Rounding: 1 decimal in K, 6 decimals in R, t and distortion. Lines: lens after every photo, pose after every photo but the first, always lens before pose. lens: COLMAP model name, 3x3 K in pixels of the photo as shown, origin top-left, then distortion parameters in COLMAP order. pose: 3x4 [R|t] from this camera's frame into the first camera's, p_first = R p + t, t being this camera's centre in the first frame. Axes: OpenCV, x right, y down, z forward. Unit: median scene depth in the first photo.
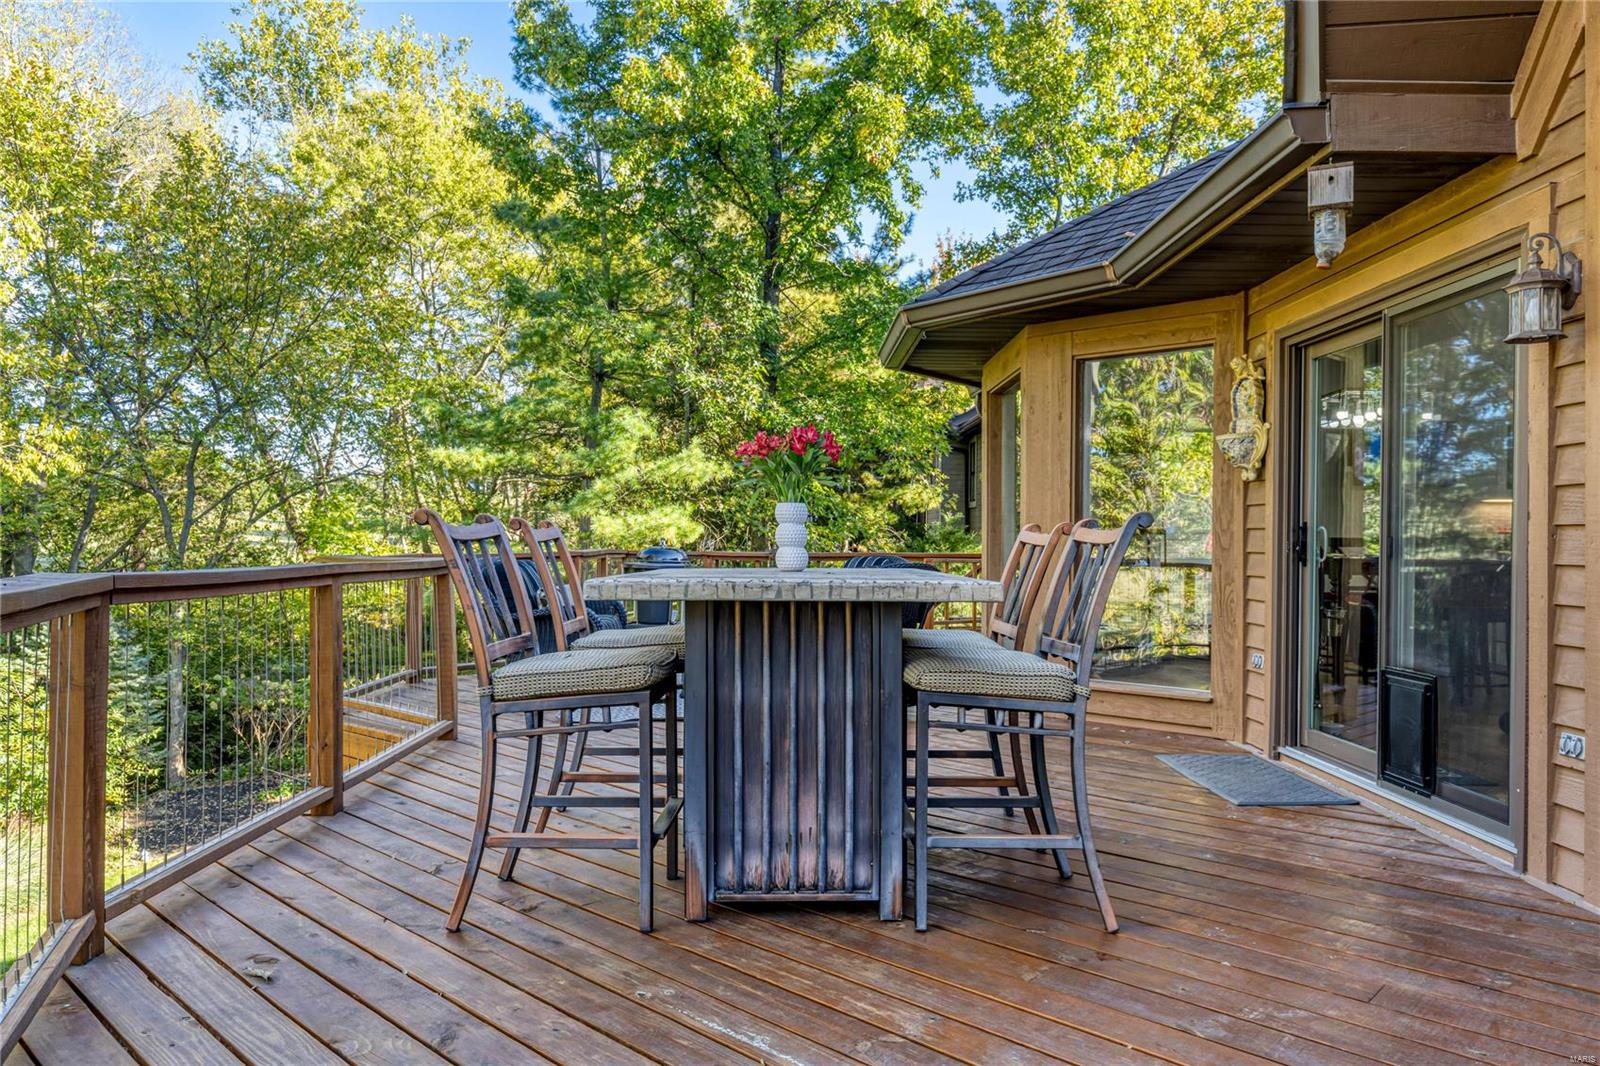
lens RADIAL K [[1150.1, 0, 799.4], [0, 1150.1, 526.1], [0, 0, 1]] dist [0.002474, 0.002267]
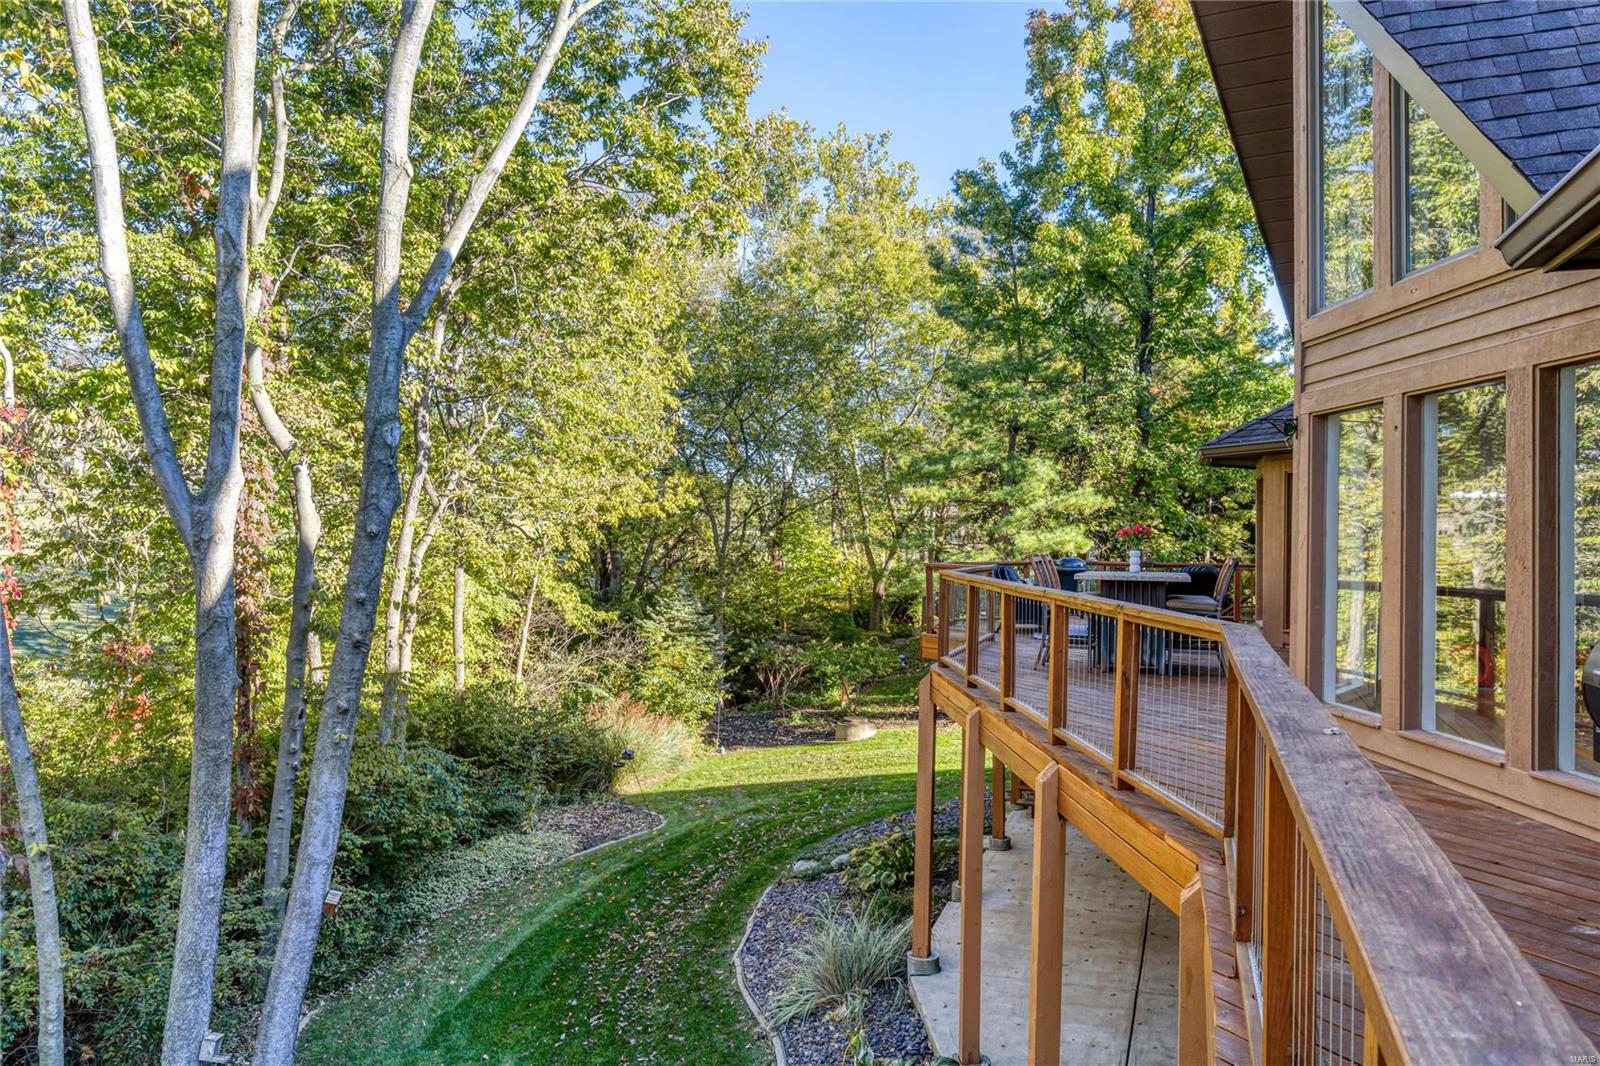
lens RADIAL K [[1150.1, 0, 799.4], [0, 1150.1, 526.1], [0, 0, 1]] dist [0.002474, 0.002267]
pose [[0.947576, 0.003696, -0.319508, 0.025832], [-0.003961, 0.999992, -0.000179, -0.016565], [0.319505, 0.001435, 0.947583, -0.448878]]
